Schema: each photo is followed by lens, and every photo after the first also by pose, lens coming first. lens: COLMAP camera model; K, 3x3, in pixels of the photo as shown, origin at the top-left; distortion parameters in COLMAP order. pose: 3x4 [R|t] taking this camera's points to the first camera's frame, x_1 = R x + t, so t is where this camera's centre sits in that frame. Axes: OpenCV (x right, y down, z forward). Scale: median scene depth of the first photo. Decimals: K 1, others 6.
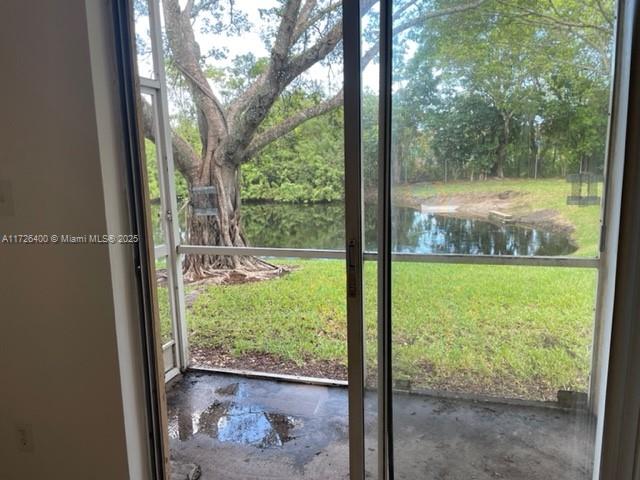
lens RADIAL K [[487.8, 0, 326.2], [0, 487.8, 238.7], [0, 0, 1]] dist [0.046469, -0.004401]
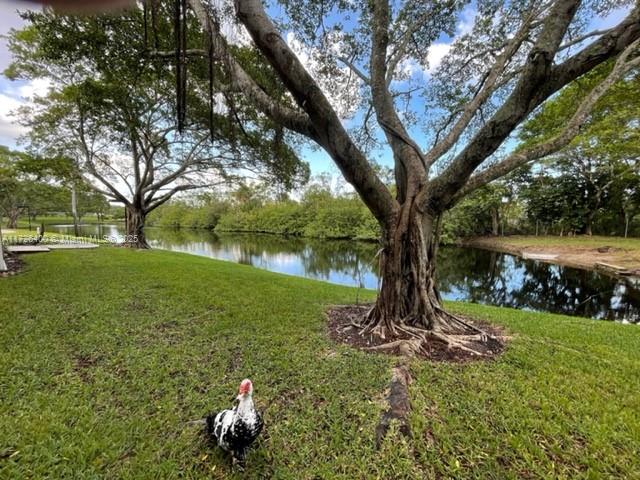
lens RADIAL K [[258.8, 0, 320.5], [0, 258.8, 238.8], [0, 0, 1]] dist [0.000643, -0.000375]
pose [[0.921759, 0.057222, -0.383517, -0.193636], [-0.086961, 0.994364, -0.060644, -0.052226], [0.377886, 0.089250, 0.921541, 0.467065]]
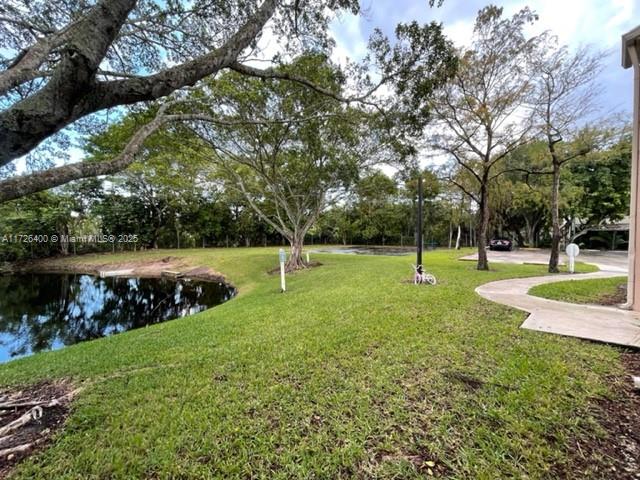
lens RADIAL K [[258.8, 0, 320.1], [0, 258.8, 238.9], [0, 0, 1]] dist [0.000643, -0.000375]
pose [[0.564426, 0.006624, 0.825457, -0.161856], [0.122832, 0.988162, -0.091919, -0.072349], [-0.816294, 0.153274, 0.556931, 0.510337]]
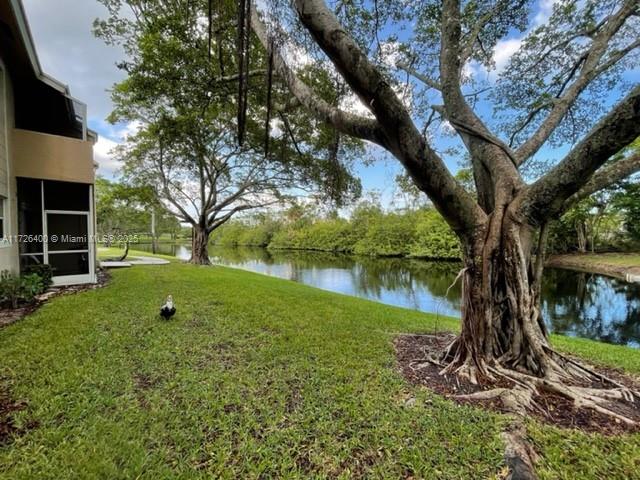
lens RADIAL K [[258.8, 0, 320.9], [0, 258.8, 239.0], [0, 0, 1]] dist [0.000643, -0.000375]
pose [[0.835088, 0.023121, -0.549630, -0.239771], [-0.099559, 0.988970, -0.109664, -0.052125], [0.541032, 0.146300, 0.828179, 0.502427]]
